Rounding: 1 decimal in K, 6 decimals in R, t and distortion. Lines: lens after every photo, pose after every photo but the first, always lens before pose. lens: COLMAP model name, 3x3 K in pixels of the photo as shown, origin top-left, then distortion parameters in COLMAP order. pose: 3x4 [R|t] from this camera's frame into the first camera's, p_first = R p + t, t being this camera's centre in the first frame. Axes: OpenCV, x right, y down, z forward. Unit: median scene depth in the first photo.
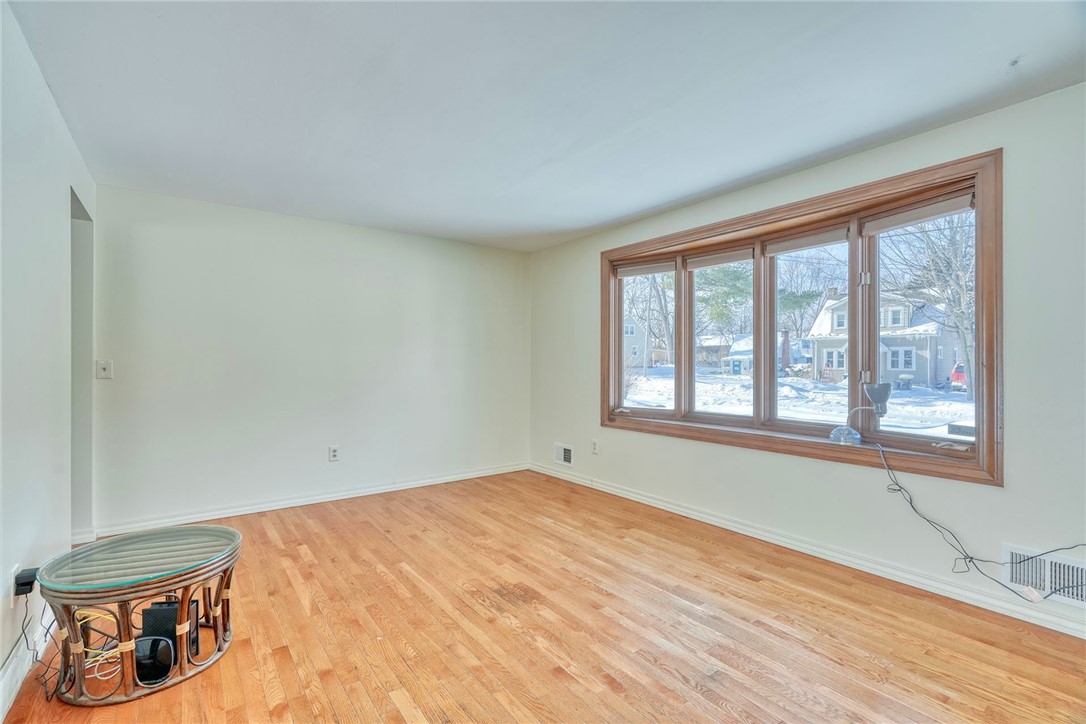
lens RADIAL K [[492.5, 0, 537.7], [0, 492.5, 359.3], [0, 0, 1]] dist [-0.009001, 0.004837]
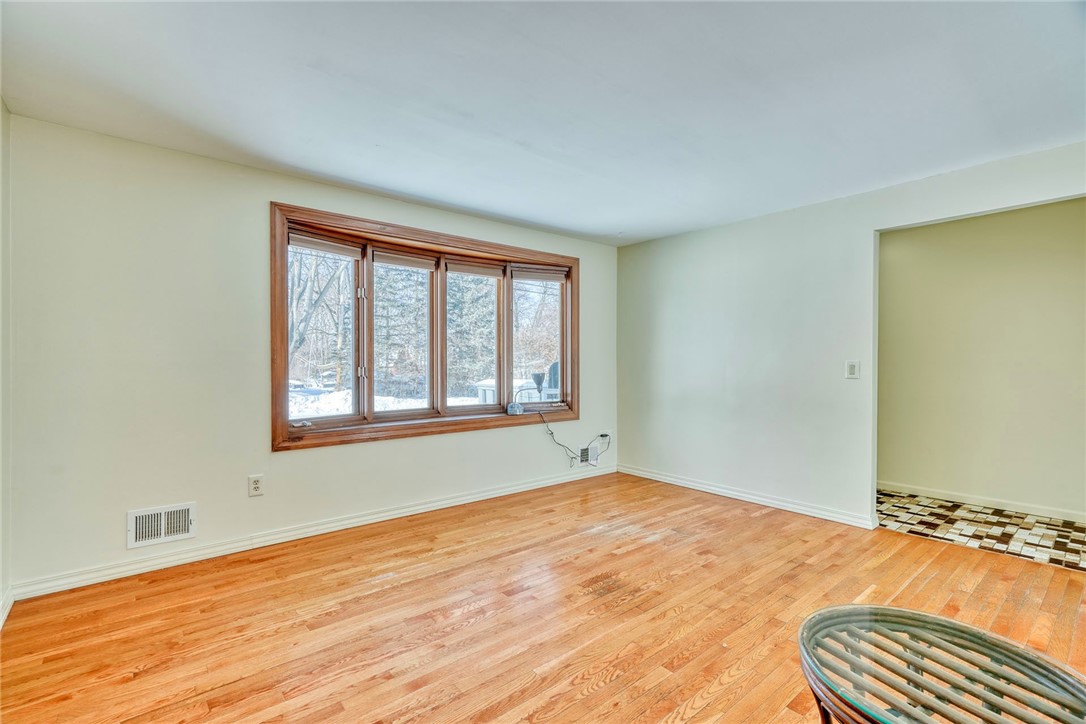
lens RADIAL K [[492.5, 0, 544.5], [0, 492.5, 364.8], [0, 0, 1]] dist [-0.009001, 0.004837]
pose [[-0.069701, -0.013023, 0.997483, -0.777743], [-0.009395, 0.999879, 0.012398, -0.000060], [-0.997524, -0.008507, -0.069815, 0.877399]]
